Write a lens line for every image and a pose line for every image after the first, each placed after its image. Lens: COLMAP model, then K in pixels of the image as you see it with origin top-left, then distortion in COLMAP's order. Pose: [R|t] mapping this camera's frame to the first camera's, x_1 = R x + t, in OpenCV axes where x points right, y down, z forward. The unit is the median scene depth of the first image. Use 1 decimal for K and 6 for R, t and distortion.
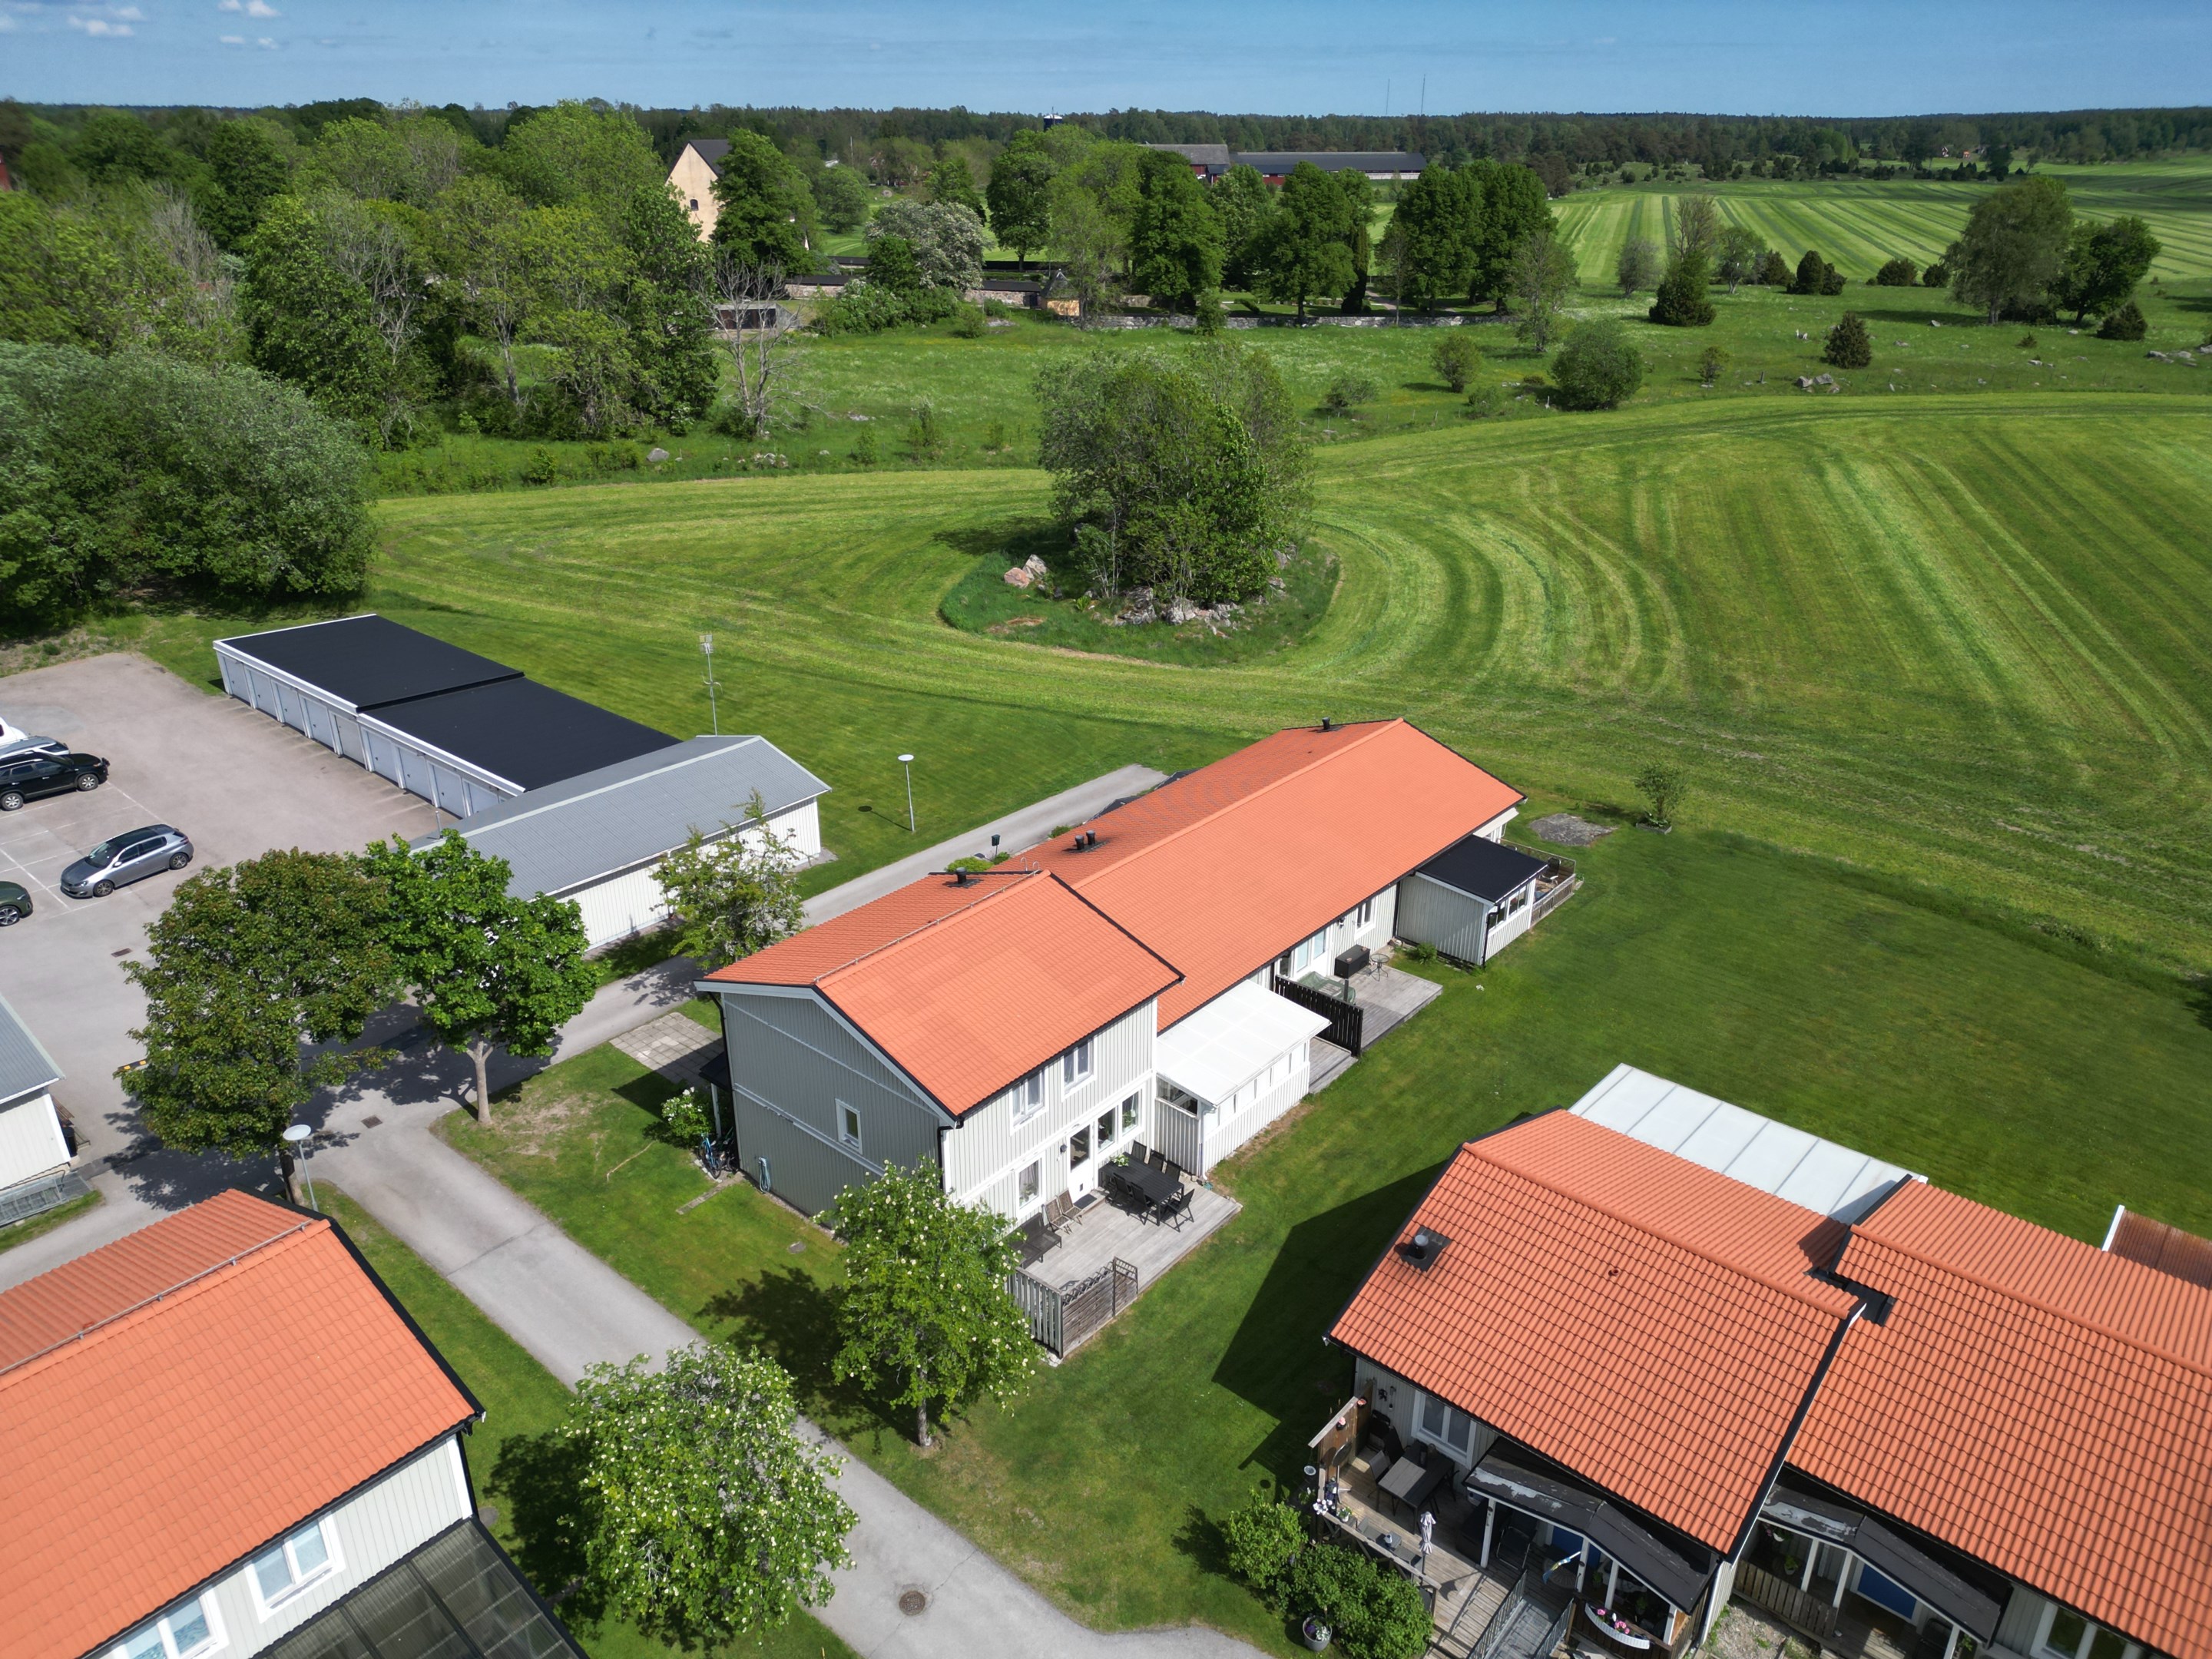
lens RADIAL K [[1536.5, 0, 1112.1], [0, 1536.5, 822.2], [0, 0, 1]] dist [0.080197, -0.075389]
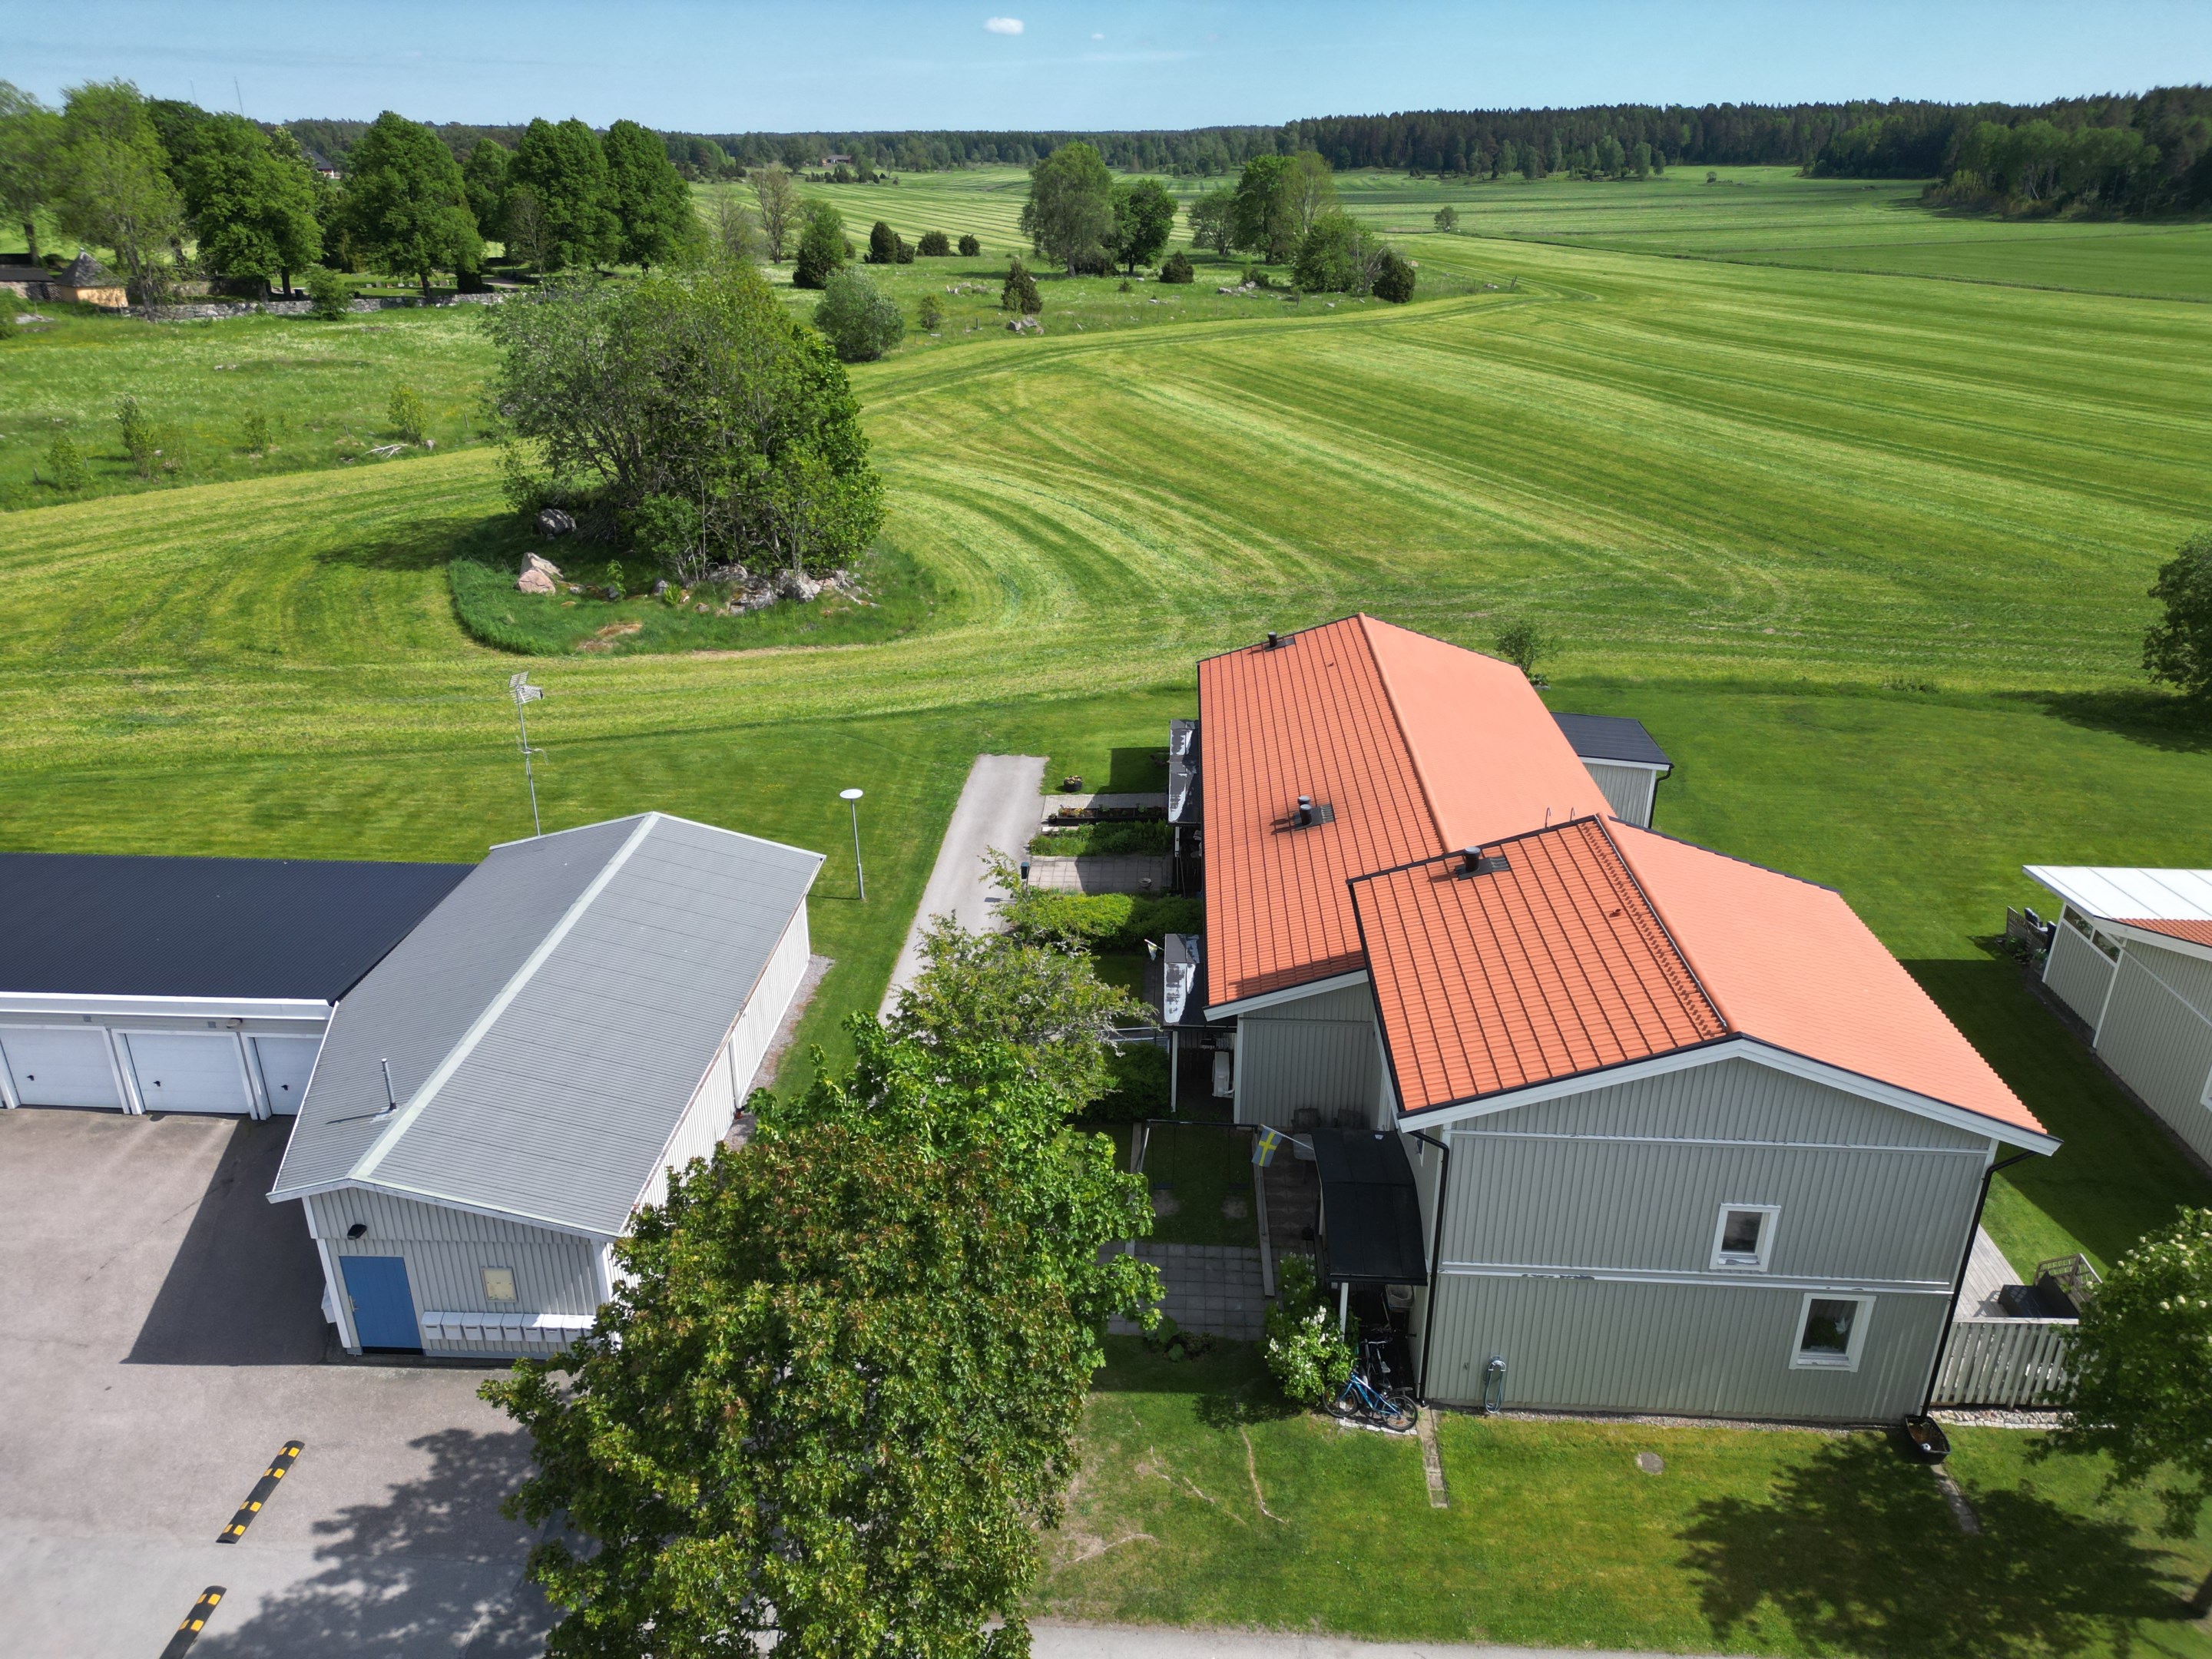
lens RADIAL K [[1536.5, 0, 1112.1], [0, 1536.5, 822.2], [0, 0, 1]] dist [0.080197, -0.075389]
pose [[0.793396, -0.244831, 0.557298, -0.301957], [0.249425, 0.965915, 0.069251, -0.034132], [-0.555257, 0.084060, 0.827420, 0.261047]]
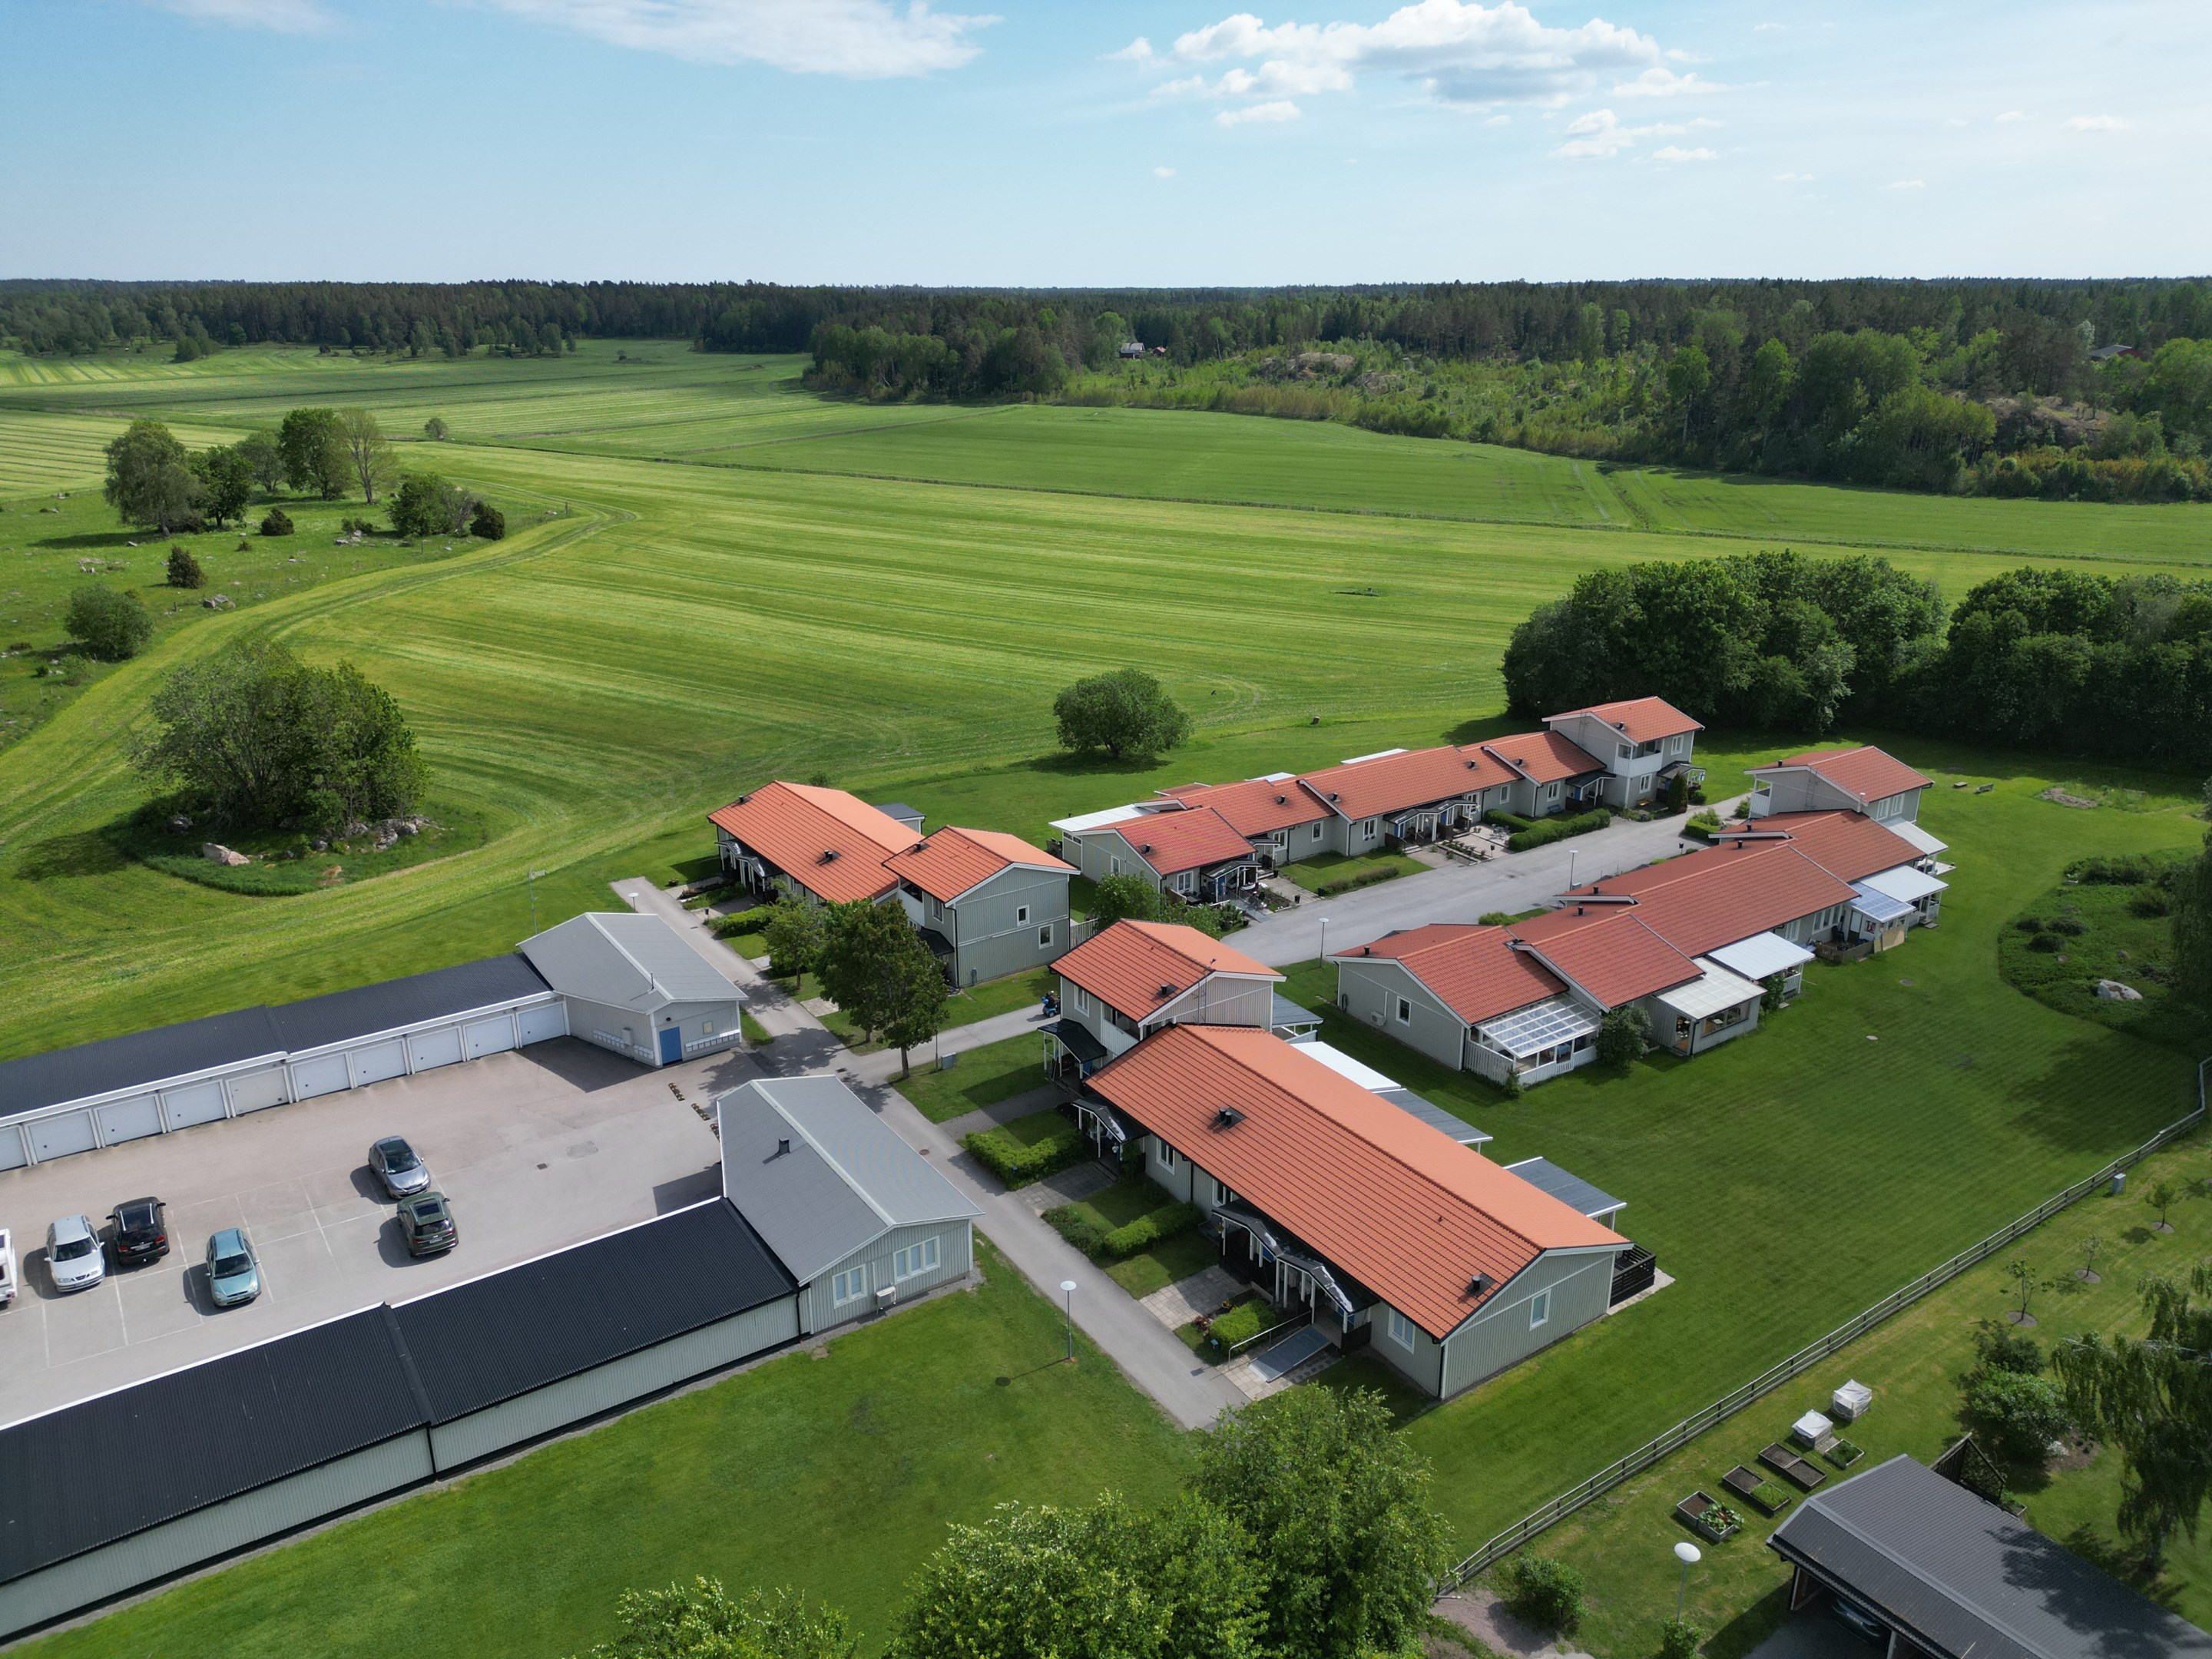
lens RADIAL K [[1536.5, 0, 1112.1], [0, 1536.5, 822.2], [0, 0, 1]] dist [0.080197, -0.075389]
pose [[0.260915, -0.316950, 0.911848, -1.032312], [0.397160, 0.896168, 0.197857, -0.164351], [-0.879879, 0.310526, 0.359703, -0.032419]]
